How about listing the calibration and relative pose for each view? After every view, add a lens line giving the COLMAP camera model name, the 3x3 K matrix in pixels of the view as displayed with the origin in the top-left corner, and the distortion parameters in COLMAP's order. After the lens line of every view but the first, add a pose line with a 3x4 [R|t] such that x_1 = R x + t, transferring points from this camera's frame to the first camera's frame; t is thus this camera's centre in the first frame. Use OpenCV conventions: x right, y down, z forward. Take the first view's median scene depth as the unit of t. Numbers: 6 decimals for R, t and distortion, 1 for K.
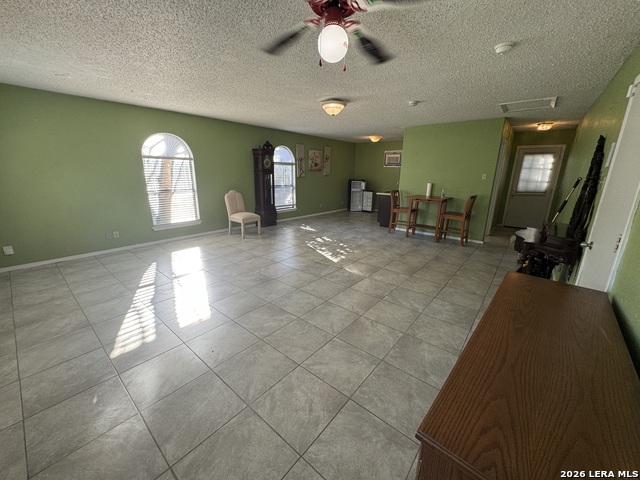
lens RADIAL K [[256.3, 0, 321.1], [0, 256.3, 239.7], [0, 0, 1]] dist [-0.003307, 0.000218]
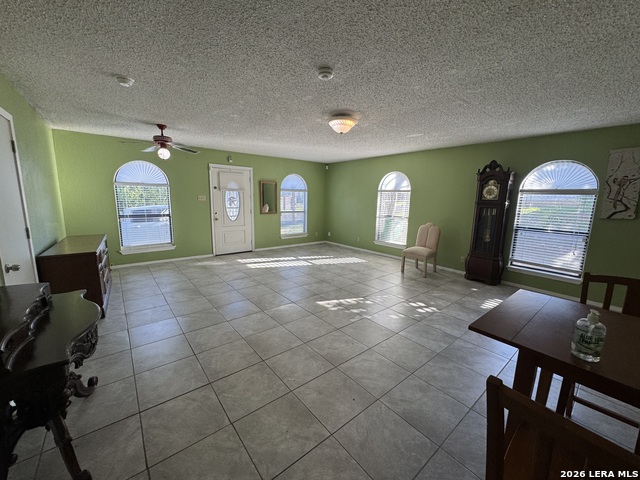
lens RADIAL K [[256.3, 0, 320.6], [0, 256.3, 240.5], [0, 0, 1]] dist [-0.003307, 0.000218]
pose [[-0.196636, 0.145432, -0.969631, 0.778669], [-0.275381, 0.940939, 0.196974, -0.257133], [0.941010, 0.305750, -0.144973, 0.984219]]
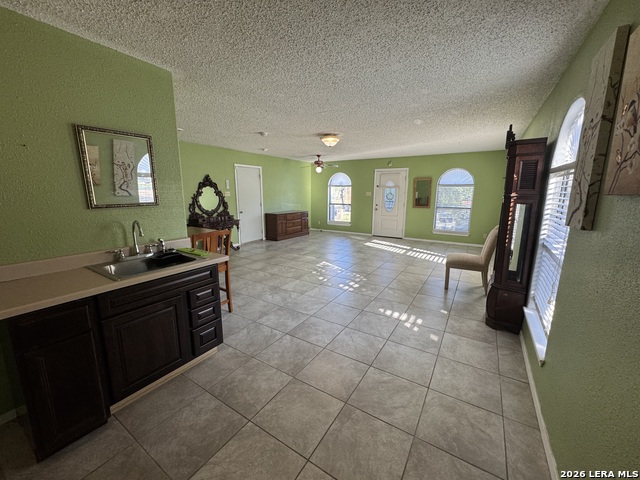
lens RADIAL K [[256.3, 0, 318.5], [0, 256.3, 239.2], [0, 0, 1]] dist [-0.003307, 0.000218]
pose [[-0.993047, 0.000944, -0.117711, 0.208761], [-0.049654, 0.903297, 0.426133, -0.510769], [0.106730, 0.429015, -0.896970, 1.921590]]
